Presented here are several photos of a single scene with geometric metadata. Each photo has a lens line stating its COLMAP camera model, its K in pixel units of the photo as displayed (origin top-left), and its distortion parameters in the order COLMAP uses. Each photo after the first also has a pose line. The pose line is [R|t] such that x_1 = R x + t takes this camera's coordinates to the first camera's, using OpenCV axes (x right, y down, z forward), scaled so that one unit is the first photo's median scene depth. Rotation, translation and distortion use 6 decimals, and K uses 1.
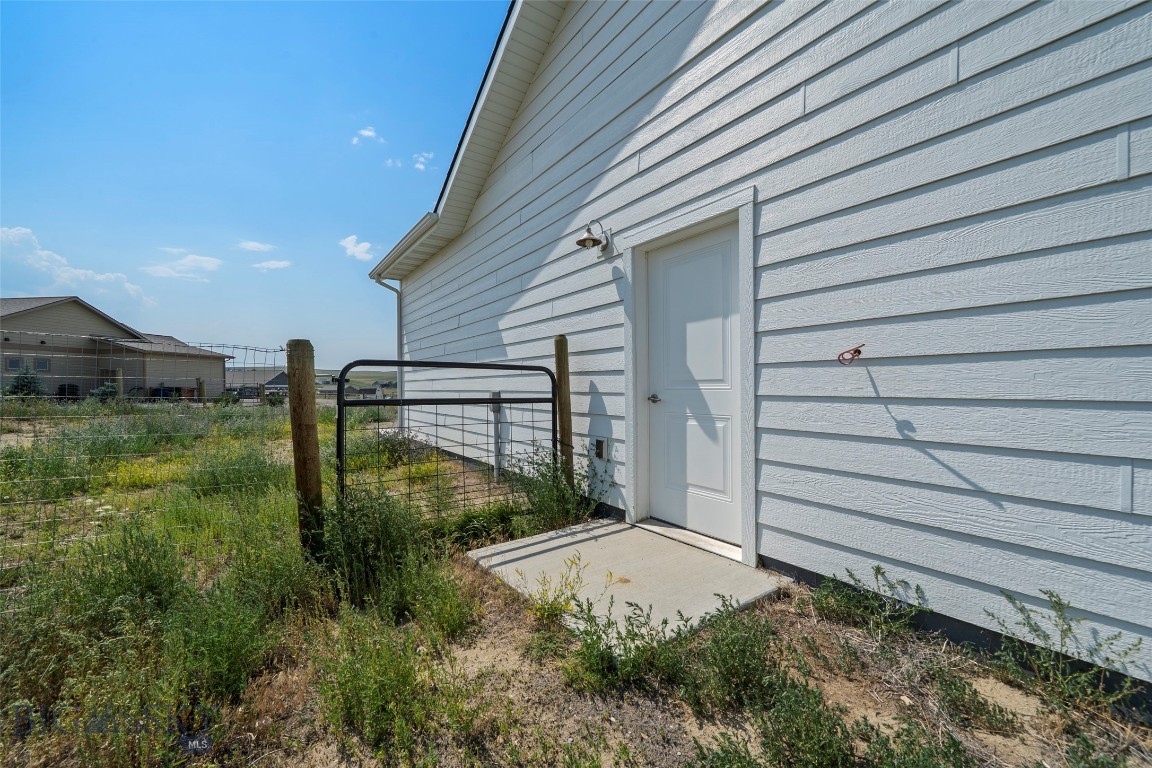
lens RADIAL K [[462.5, 0, 569.9], [0, 462.5, 382.6], [0, 0, 1]] dist [0.001552, 0.000050]
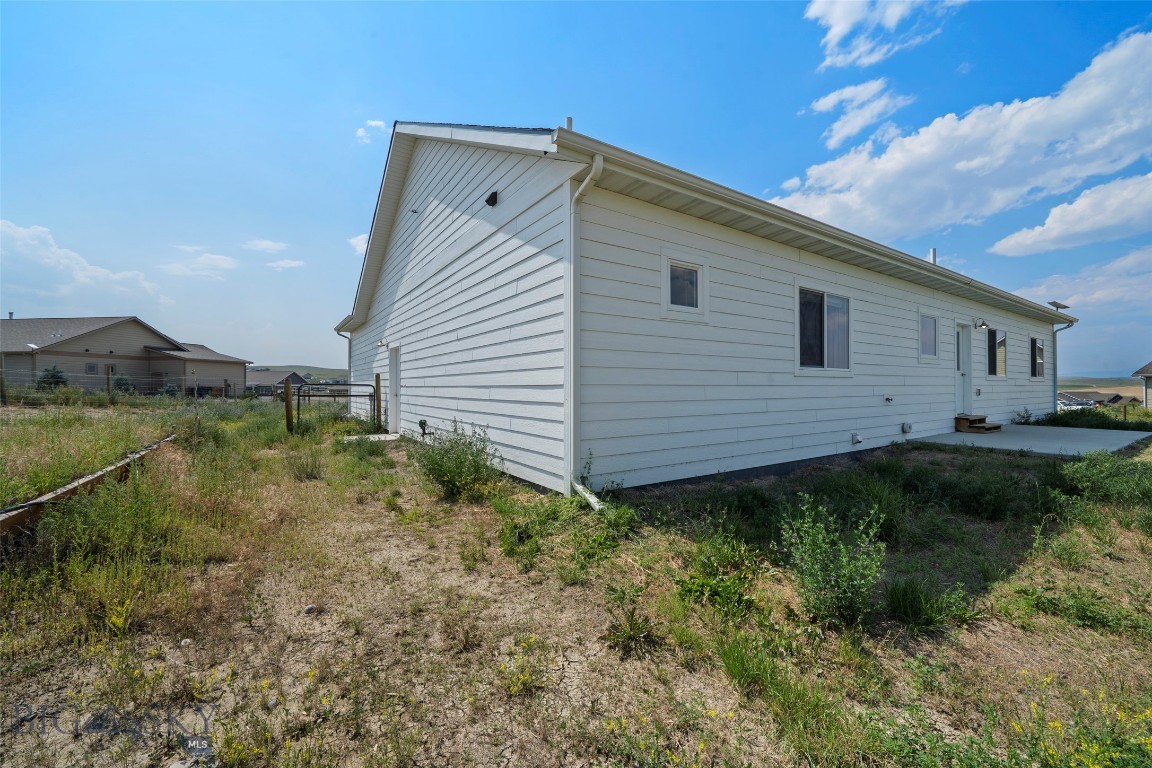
lens RADIAL K [[462.5, 0, 584.4], [0, 462.5, 388.8], [0, 0, 1]] dist [0.001552, 0.000050]
pose [[0.999931, 0.011659, 0.001097, 0.205833], [-0.011668, 0.999895, 0.008644, -0.007211], [-0.000996, -0.008657, 0.999962, -0.310625]]
